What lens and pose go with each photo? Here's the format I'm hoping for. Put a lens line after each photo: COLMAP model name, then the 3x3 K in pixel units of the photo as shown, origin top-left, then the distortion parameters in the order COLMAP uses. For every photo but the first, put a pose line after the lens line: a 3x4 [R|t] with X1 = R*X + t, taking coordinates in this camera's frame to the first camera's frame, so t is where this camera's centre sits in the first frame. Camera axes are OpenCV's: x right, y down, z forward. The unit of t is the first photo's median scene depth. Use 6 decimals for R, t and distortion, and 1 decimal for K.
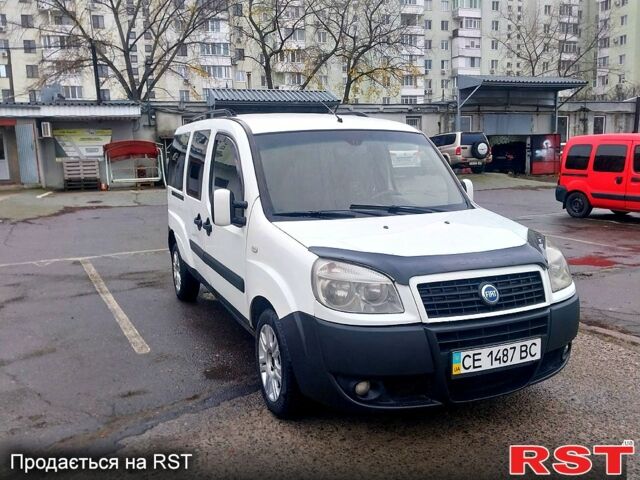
lens RADIAL K [[565.4, 0, 312.6], [0, 565.4, 251.1], [0, 0, 1]] dist [-0.006249, -0.010156]
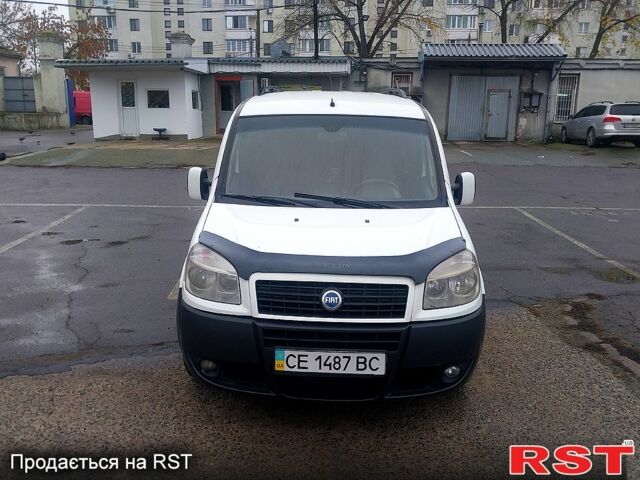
lens RADIAL K [[569.6, 0, 320.0], [0, 569.6, 240.0], [0, 0, 1]] dist [0.005685, -0.002445]
pose [[0.910163, 0.123999, -0.395256, 0.666519], [-0.098861, 0.991597, 0.083432, -0.110468], [0.402281, -0.036862, 0.914774, 0.065634]]
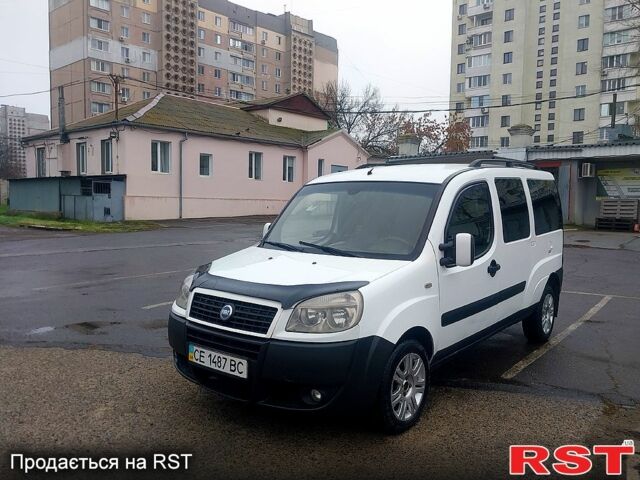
lens RADIAL K [[569.6, 0, 320.0], [0, 569.6, 240.0], [0, 0, 1]] dist [0.005685, -0.002445]
pose [[0.469083, 0.088117, -0.878747, 1.504926], [-0.161057, 0.986860, 0.012984, -0.135212], [0.868344, 0.135438, 0.477111, 0.530400]]
